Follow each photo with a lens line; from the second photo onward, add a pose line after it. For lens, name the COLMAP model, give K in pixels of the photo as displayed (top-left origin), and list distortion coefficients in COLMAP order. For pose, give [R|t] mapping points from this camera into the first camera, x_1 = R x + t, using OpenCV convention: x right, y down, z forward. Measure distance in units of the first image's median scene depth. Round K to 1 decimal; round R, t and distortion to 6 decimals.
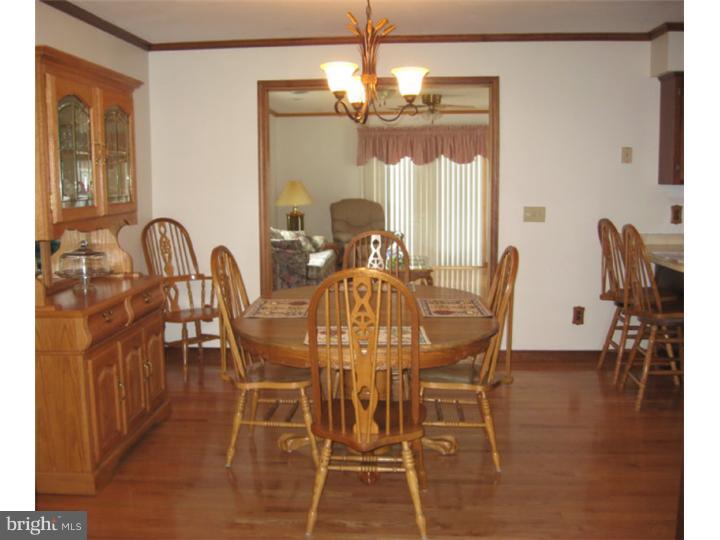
lens RADIAL K [[746.2, 0, 358.9], [0, 746.2, 268.9], [0, 0, 1]] dist [-0.130501, 0.025958]
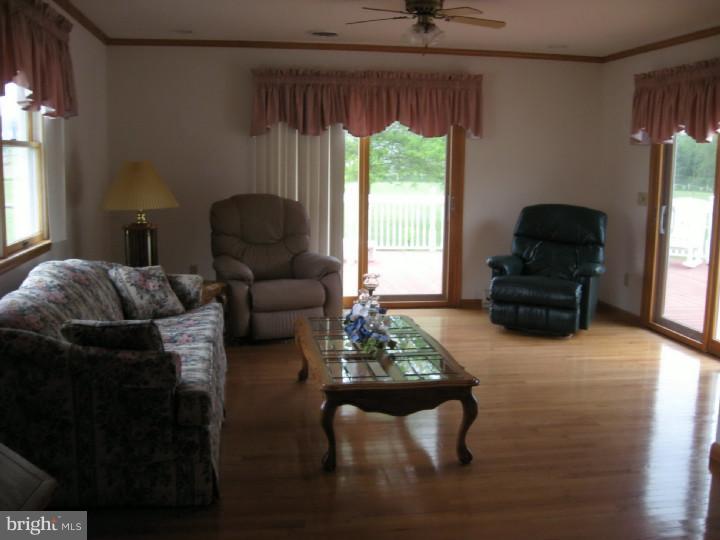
lens RADIAL K [[746.2, 0, 358.9], [0, 746.2, 268.9], [0, 0, 1]] dist [-0.130501, 0.025958]
pose [[0.979423, -0.004141, 0.201775, -0.043163], [-0.001332, 0.999635, 0.026979, -0.060698], [-0.201813, -0.026693, 0.979060, 0.498380]]
